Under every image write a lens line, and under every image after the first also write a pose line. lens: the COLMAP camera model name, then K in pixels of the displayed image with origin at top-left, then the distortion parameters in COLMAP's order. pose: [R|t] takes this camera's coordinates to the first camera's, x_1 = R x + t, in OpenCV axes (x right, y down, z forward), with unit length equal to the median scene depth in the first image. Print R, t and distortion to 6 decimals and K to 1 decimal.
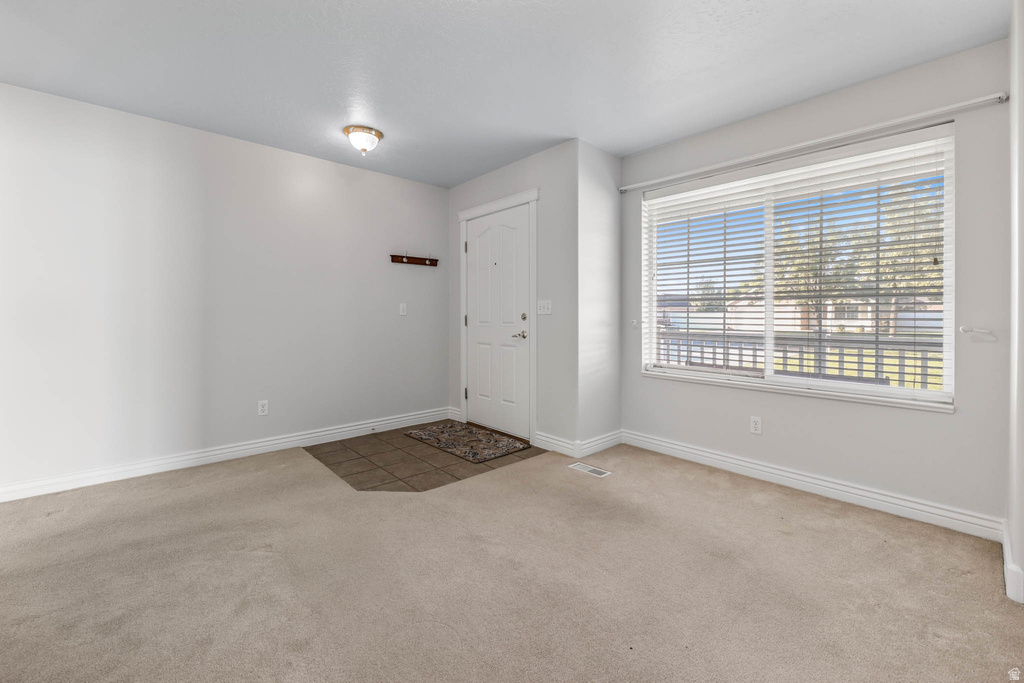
lens RADIAL K [[411.3, 0, 512.5], [0, 411.3, 318.4], [0, 0, 1]] dist [0.001553, 0.000041]
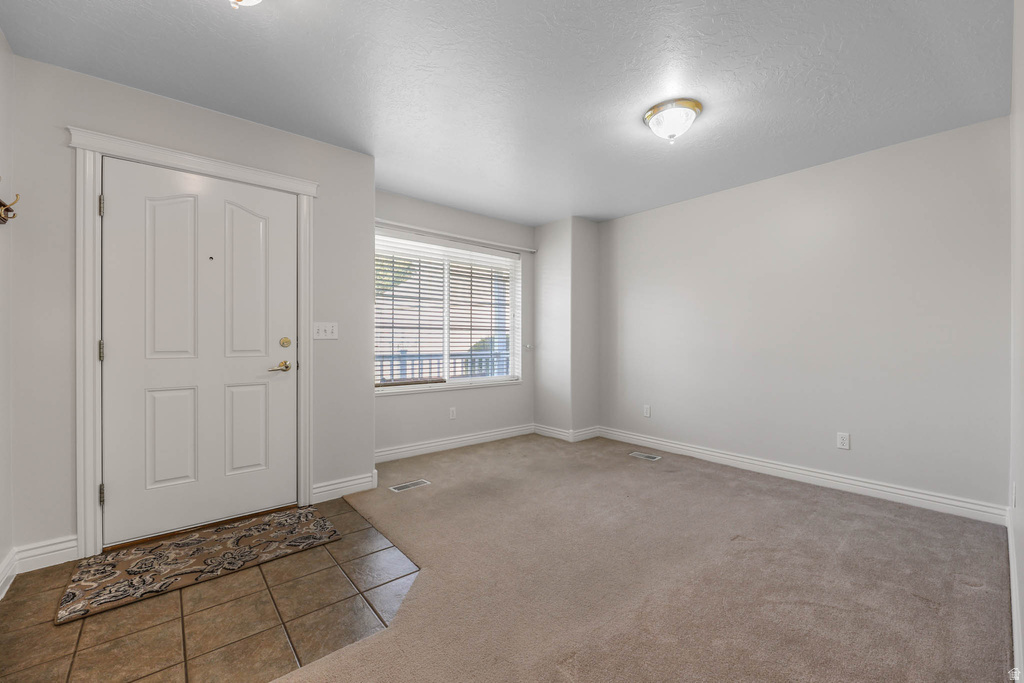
lens RADIAL K [[417.9, 0, 512.2], [0, 417.9, 329.7], [0, 0, 1]] dist [0.001892, -0.005376]
pose [[0.036731, 0.018737, 0.999150, -0.787414], [-0.003153, 0.999821, -0.018633, -0.015305], [-0.999320, -0.002466, 0.036783, 0.614335]]
